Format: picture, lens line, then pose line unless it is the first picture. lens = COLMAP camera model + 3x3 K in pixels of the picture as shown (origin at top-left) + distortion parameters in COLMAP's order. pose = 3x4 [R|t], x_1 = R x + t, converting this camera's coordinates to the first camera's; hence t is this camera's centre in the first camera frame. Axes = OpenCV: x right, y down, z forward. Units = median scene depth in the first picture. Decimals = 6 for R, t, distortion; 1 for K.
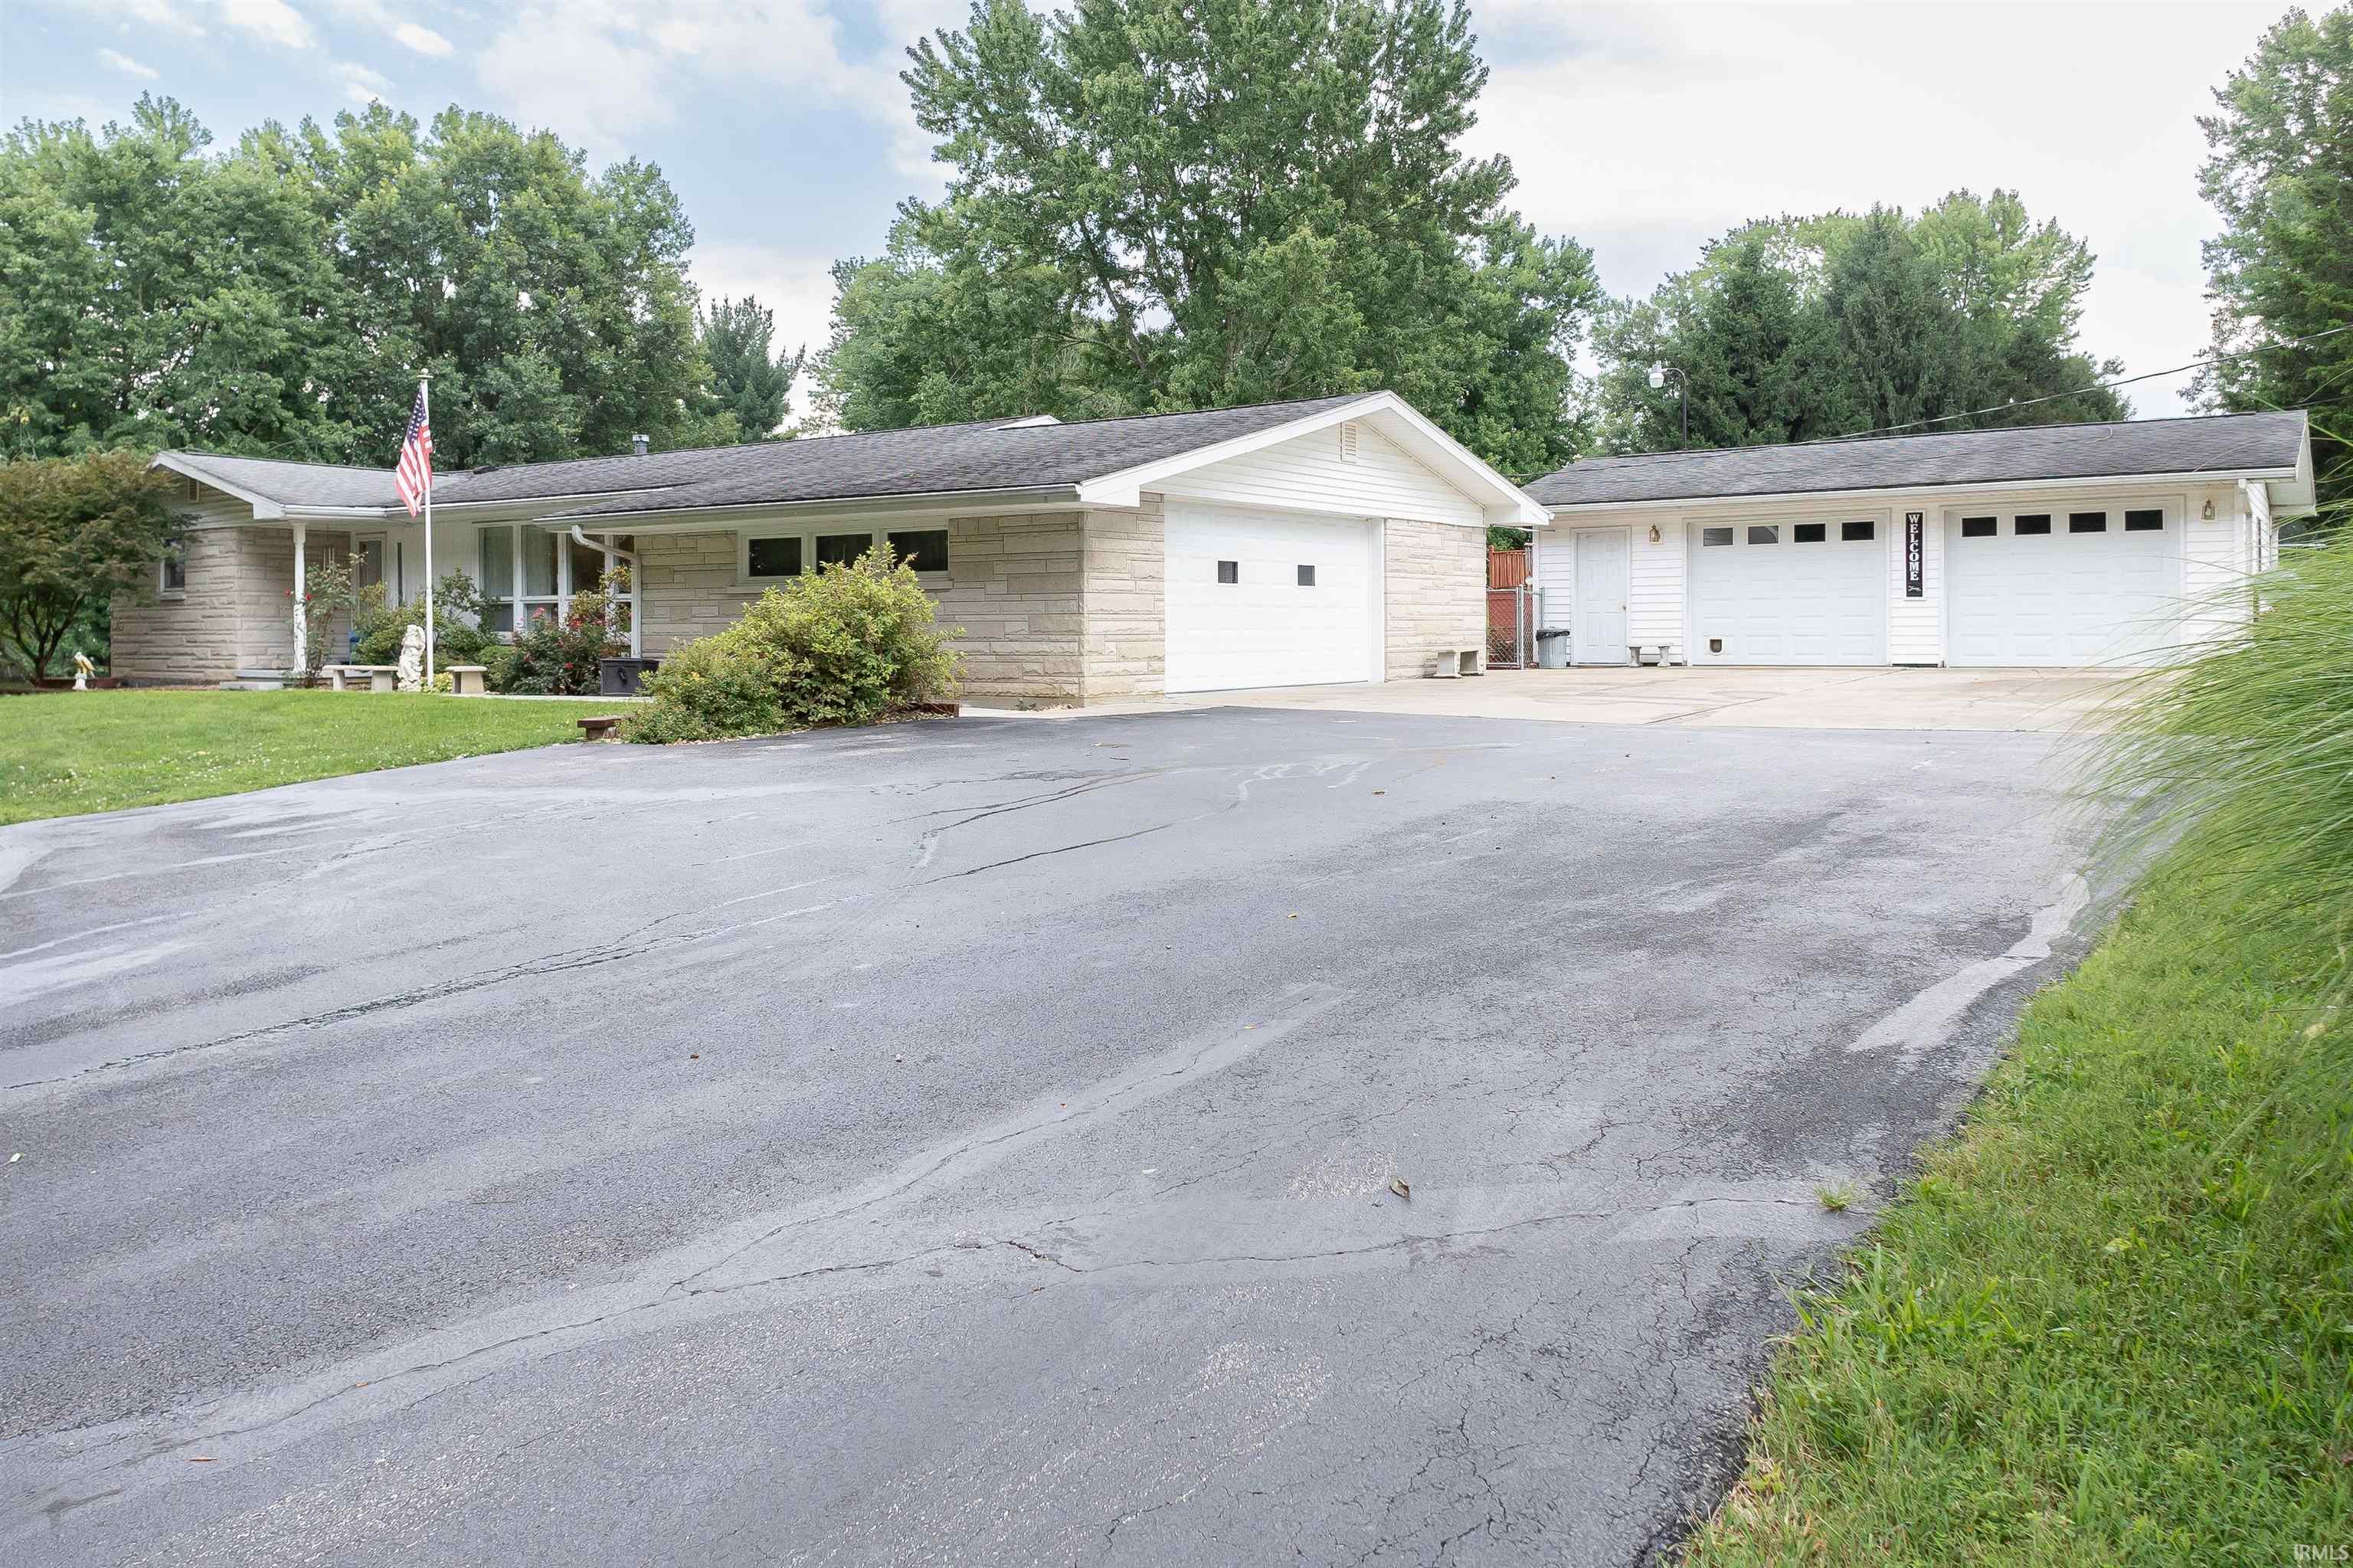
lens RADIAL K [[1671.3, 0, 1164.1], [0, 1671.3, 632.5], [0, 0, 1]] dist [0.103466, -0.091071]
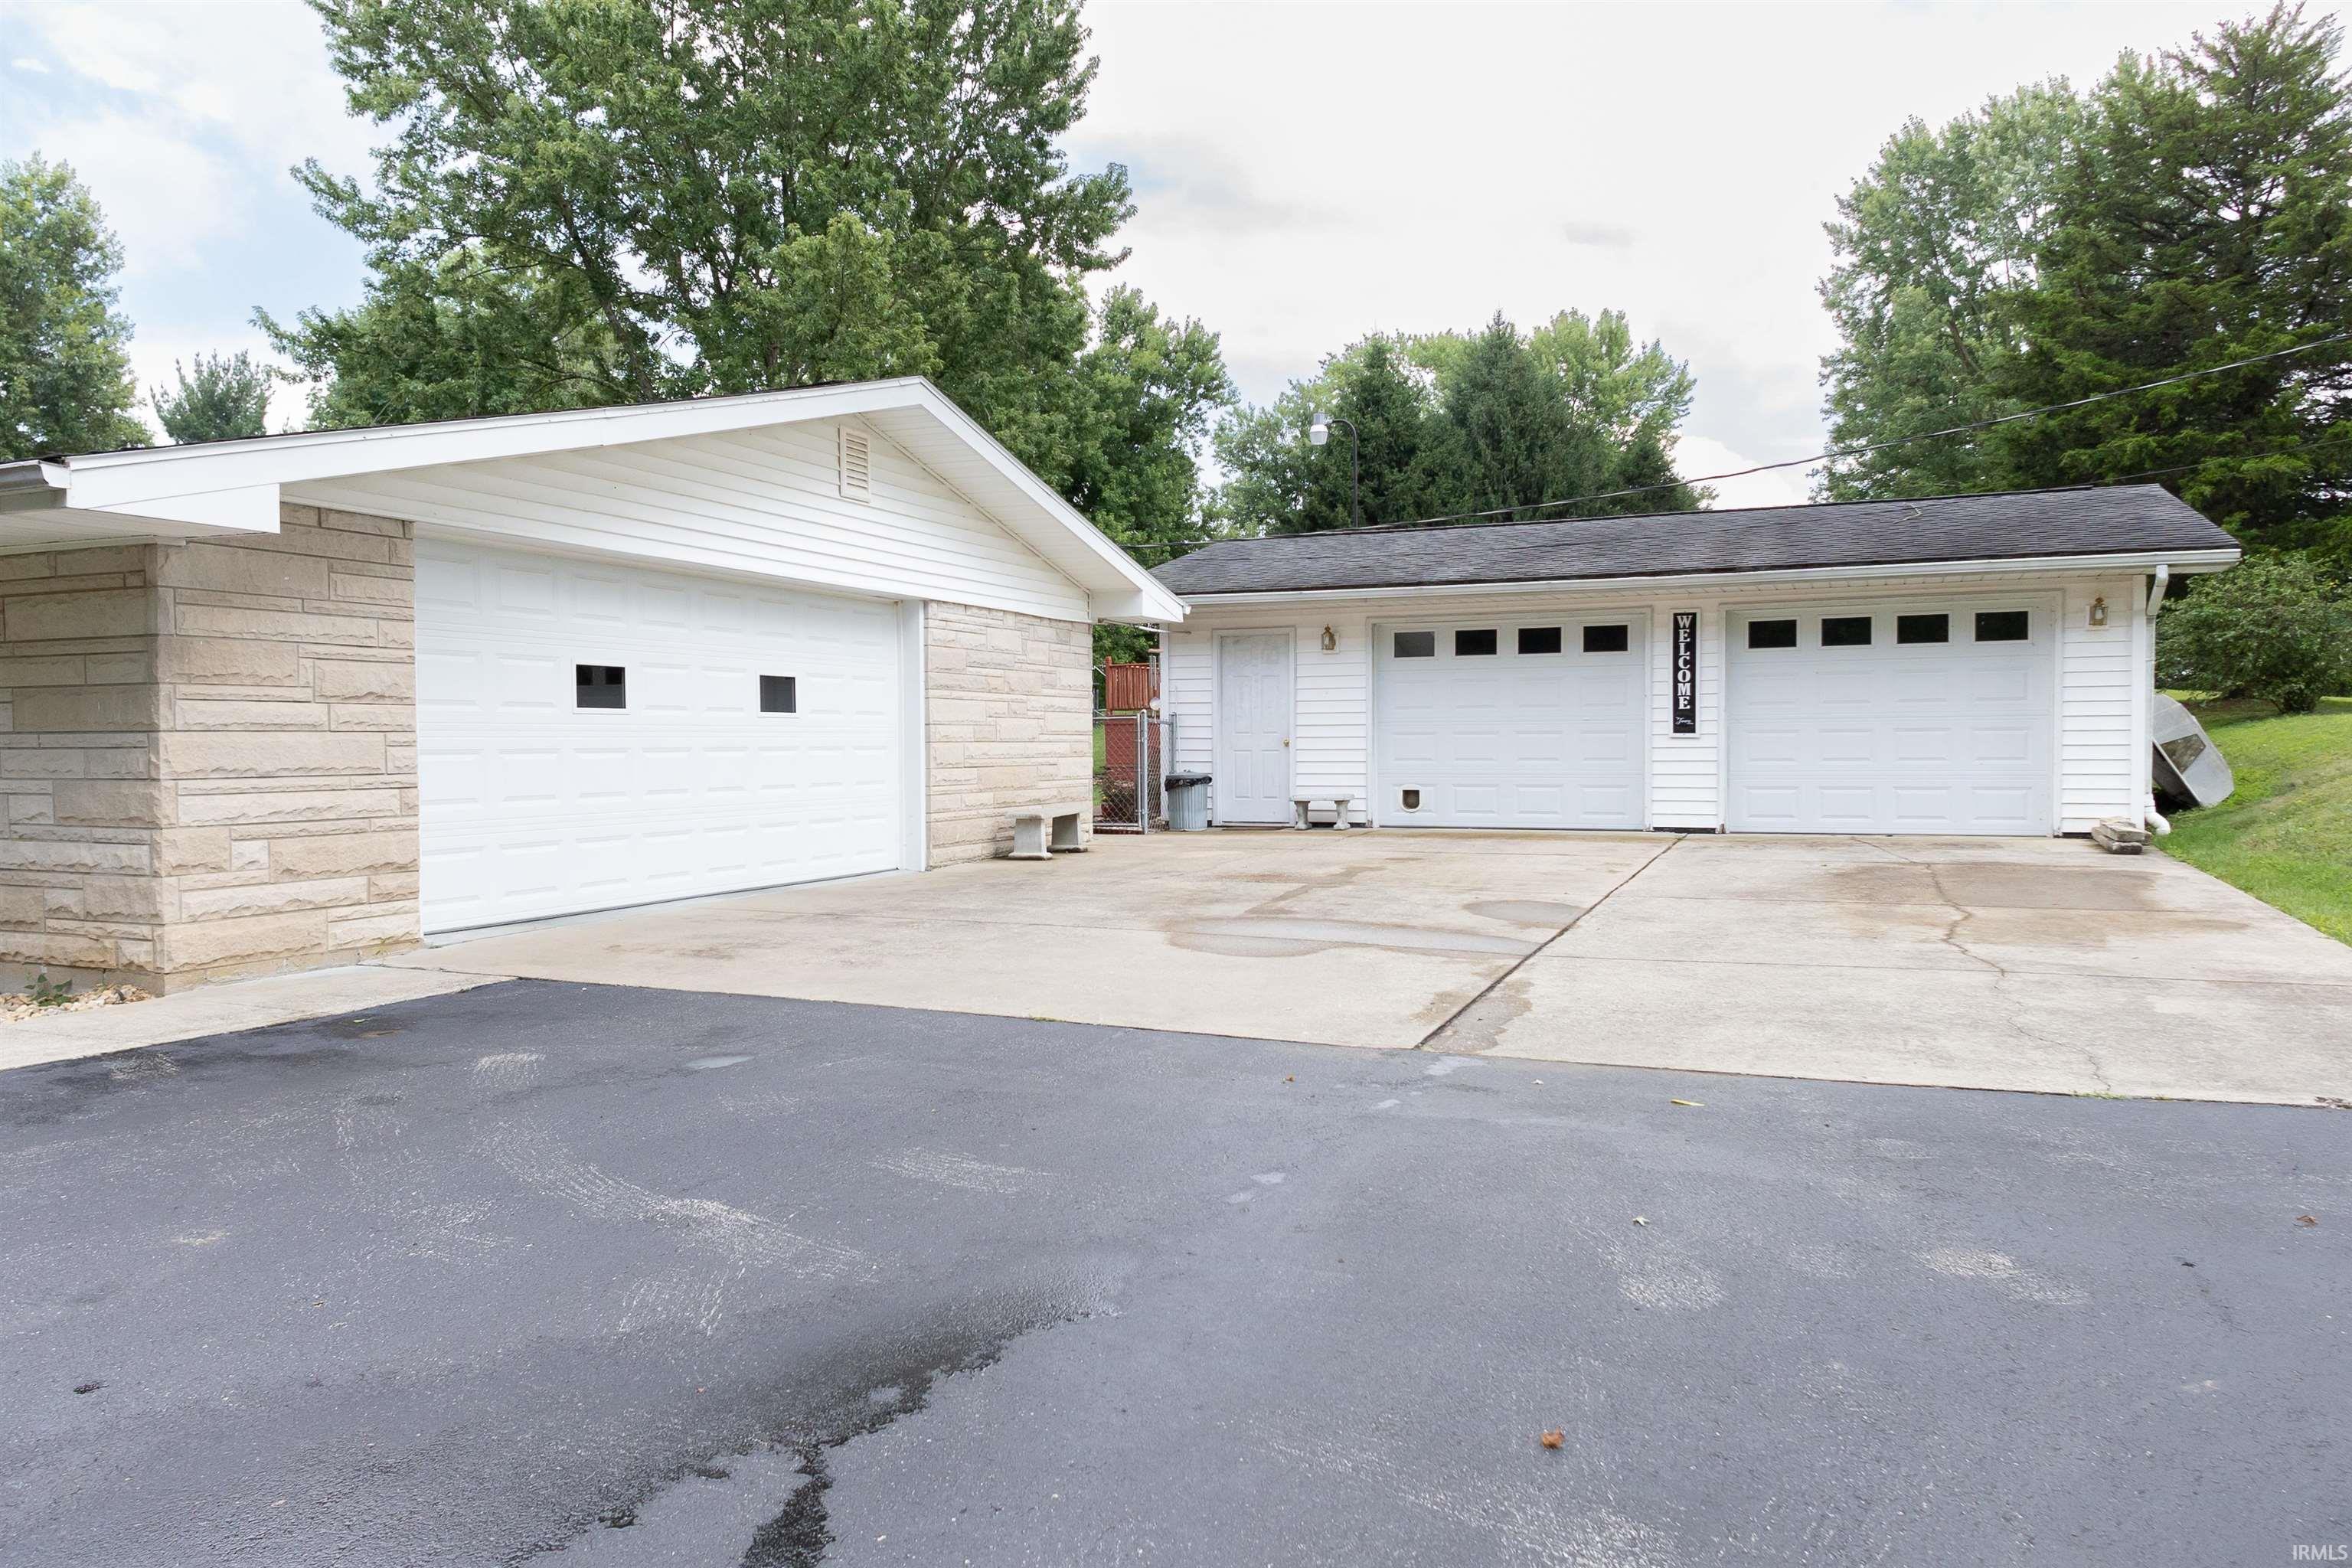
lens RADIAL K [[1672.8, 0, 1176.0], [0, 1672.8, 784.0], [0, 0, 1]] dist [0.035468, -0.004155]
pose [[0.973948, -0.003877, 0.226738, 0.046863], [-0.001005, 0.999770, 0.021414, -0.008523], [-0.226769, -0.021084, 0.973720, 0.220374]]
